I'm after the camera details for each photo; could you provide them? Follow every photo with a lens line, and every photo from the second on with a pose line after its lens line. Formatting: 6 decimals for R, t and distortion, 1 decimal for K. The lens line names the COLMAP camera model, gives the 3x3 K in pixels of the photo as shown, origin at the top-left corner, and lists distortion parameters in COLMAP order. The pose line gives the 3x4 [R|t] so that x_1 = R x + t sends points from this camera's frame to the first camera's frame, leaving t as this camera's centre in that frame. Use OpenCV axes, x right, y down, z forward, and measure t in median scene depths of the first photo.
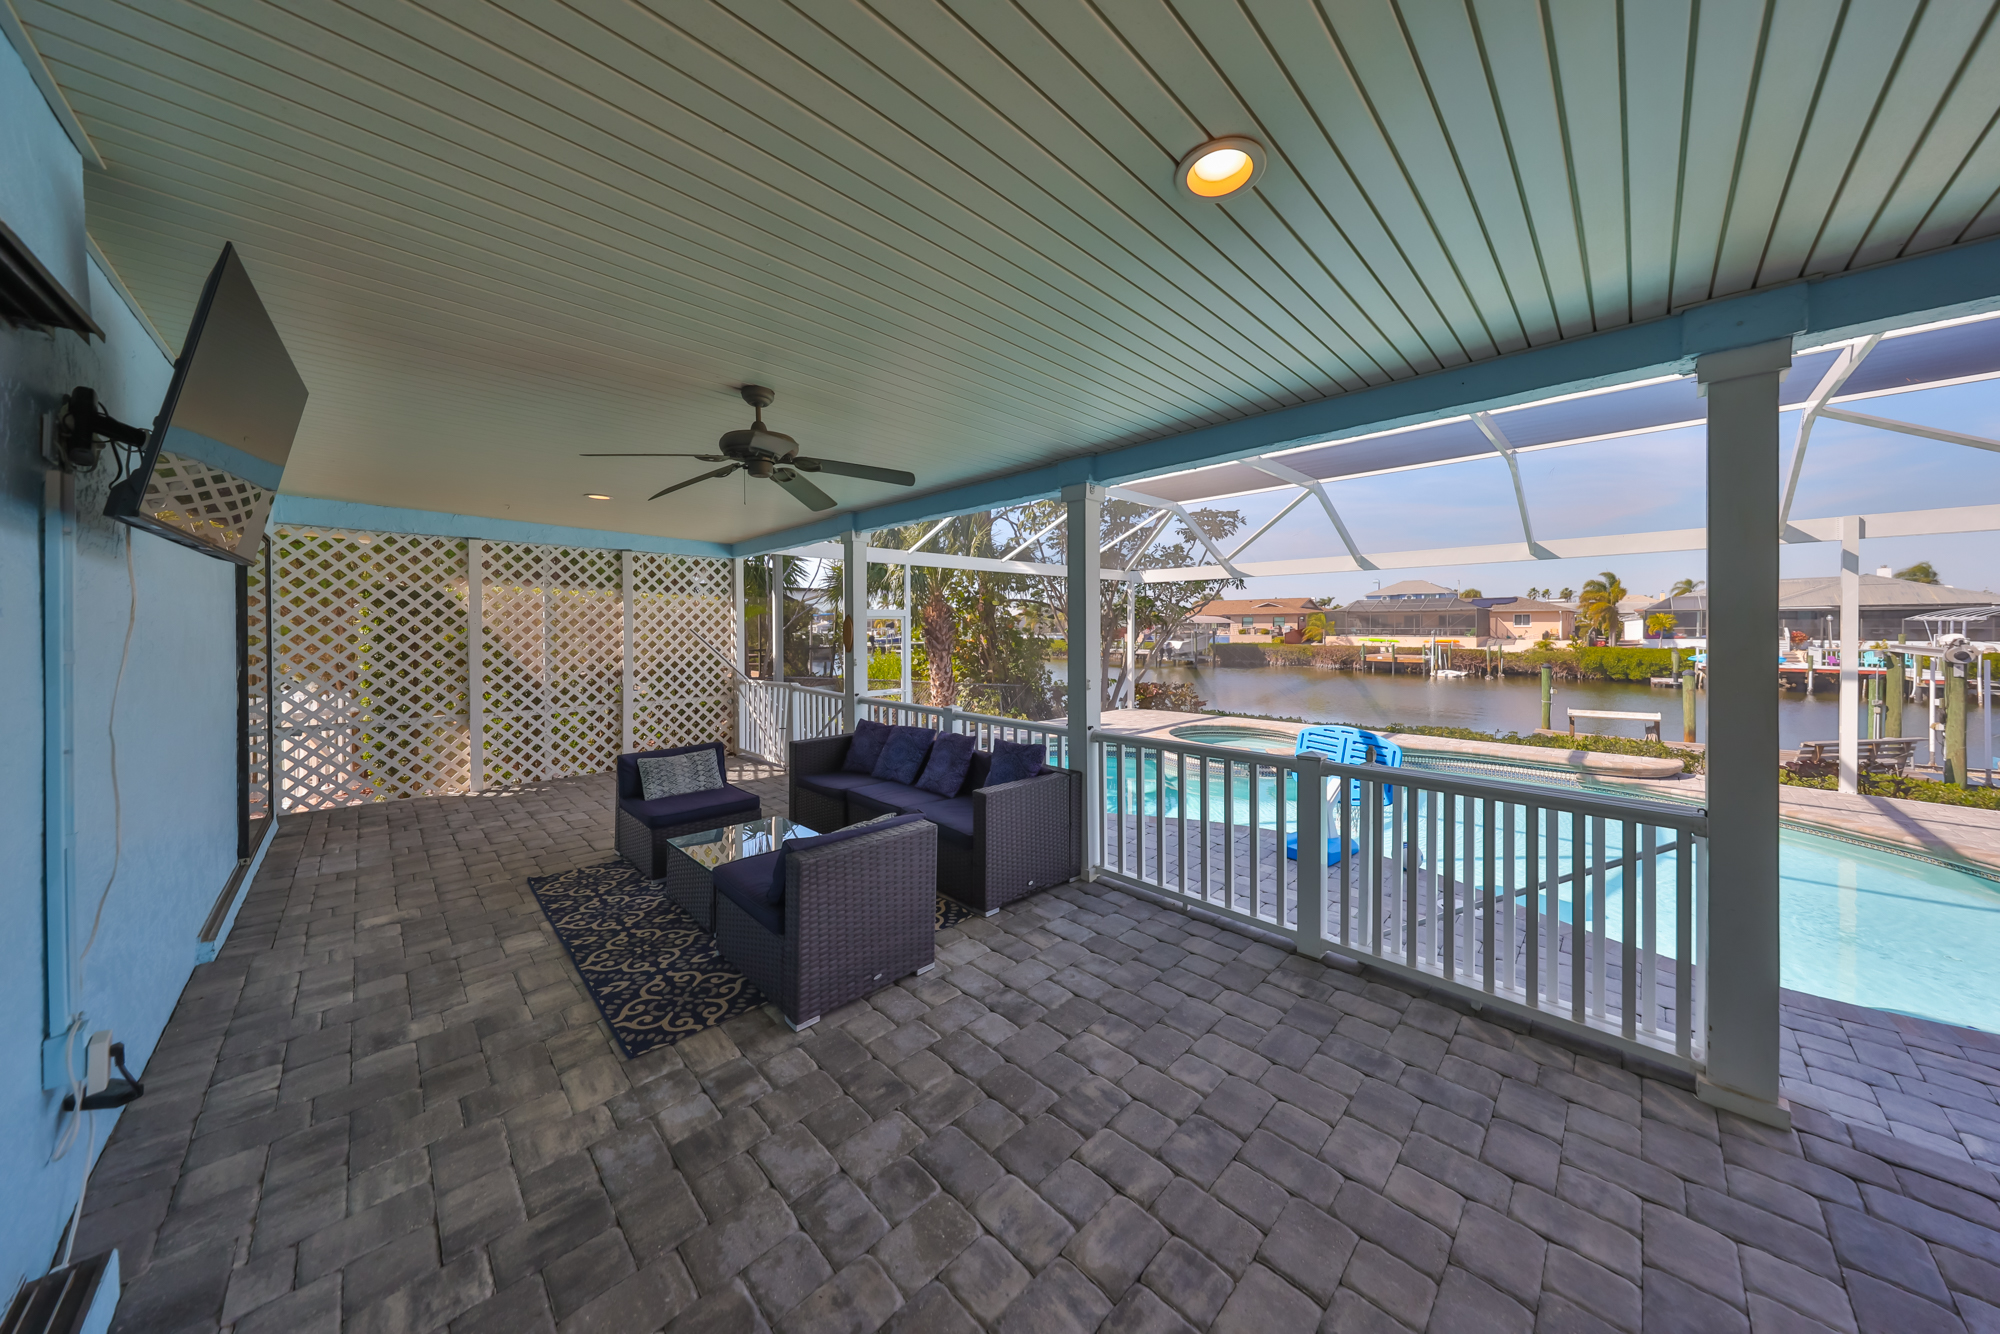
lens RADIAL K [[626.4, 0, 968.8], [0, 626.4, 625.3], [0, 0, 1]] dist [-0.004759, 0.000217]
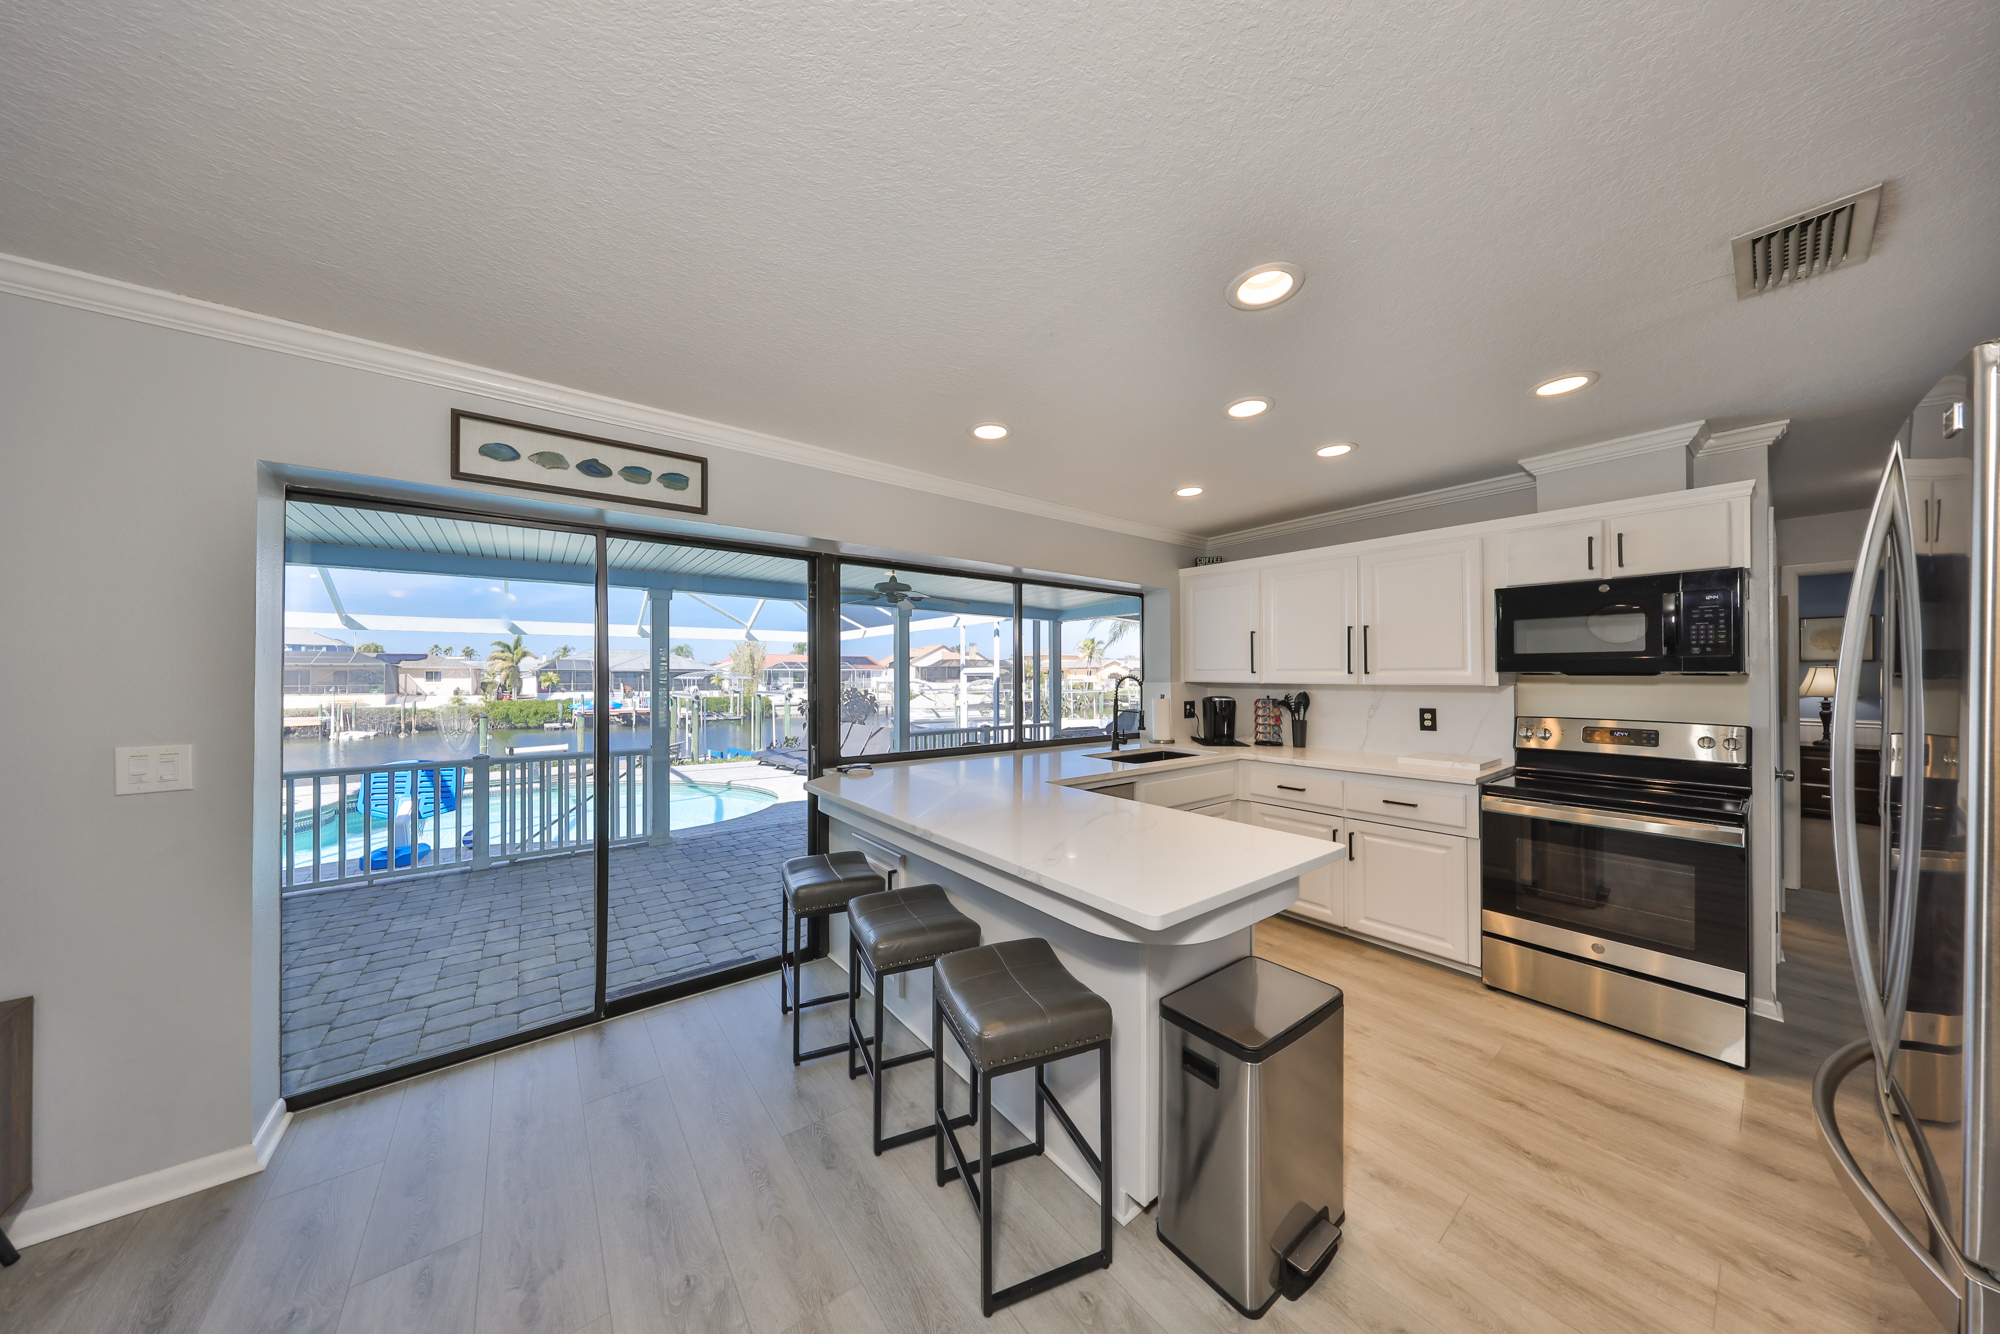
lens RADIAL K [[626.4, 0, 1022.5], [0, 626.4, 678.5], [0, 0, 1]] dist [-0.004759, 0.000217]
pose [[0.074517, 0.003635, 0.997213, -0.069241], [0.001999, 0.999991, -0.003795, 0.000232], [-0.997218, 0.002276, 0.074509, -0.041049]]
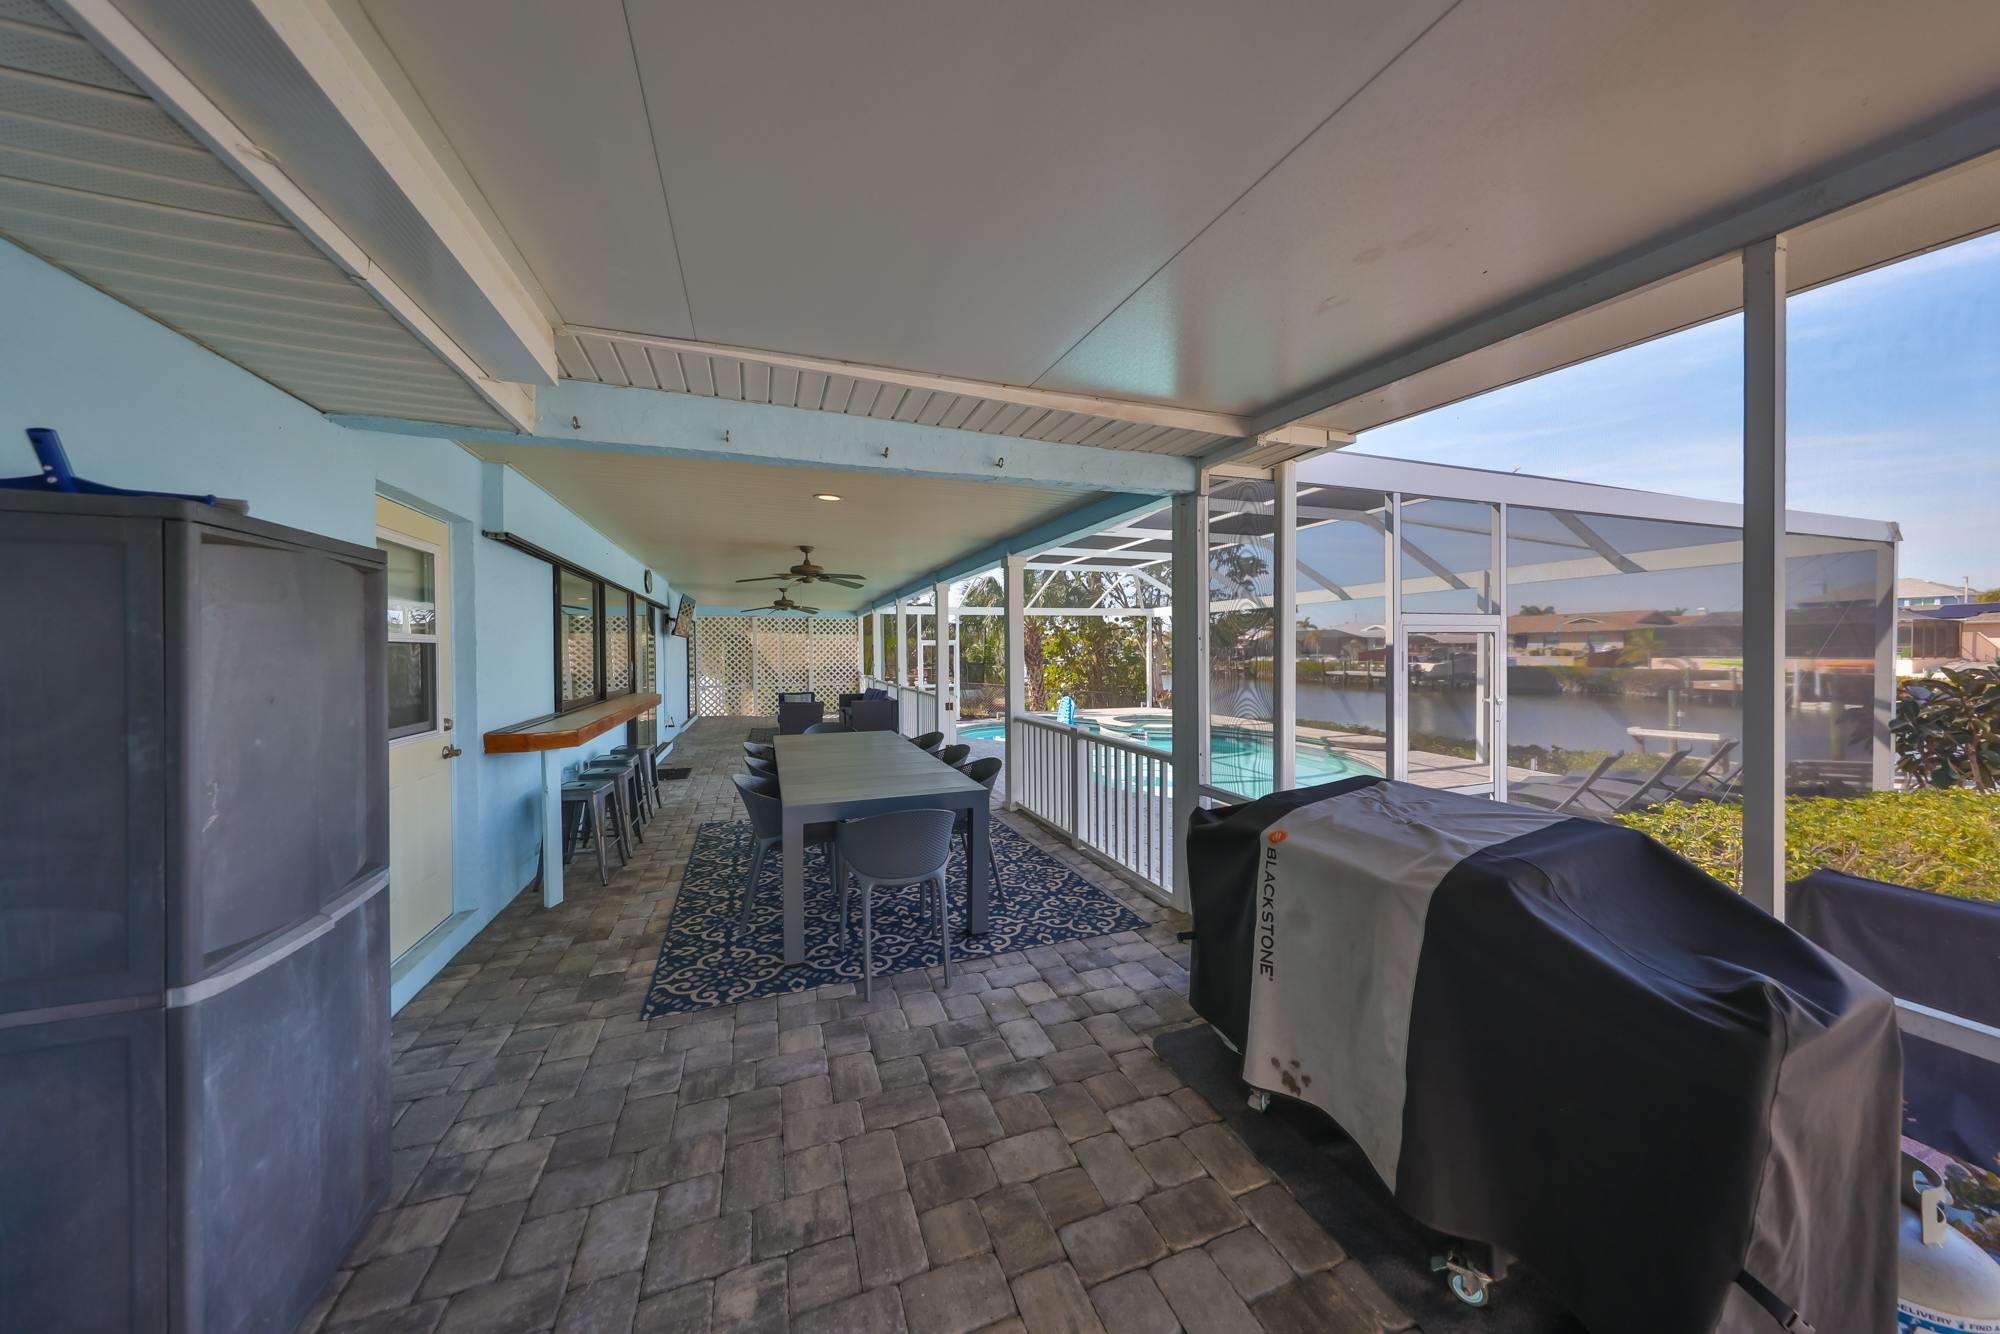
lens RADIAL K [[626.4, 0, 990.5], [0, 626.4, 660.6], [0, 0, 1]] dist [-0.004759, 0.000217]
pose [[0.916053, 0.003404, -0.401044, 0.135761], [0.005235, 0.999777, 0.020444, -0.000583], [0.401024, -0.020827, 0.915831, -0.115916]]
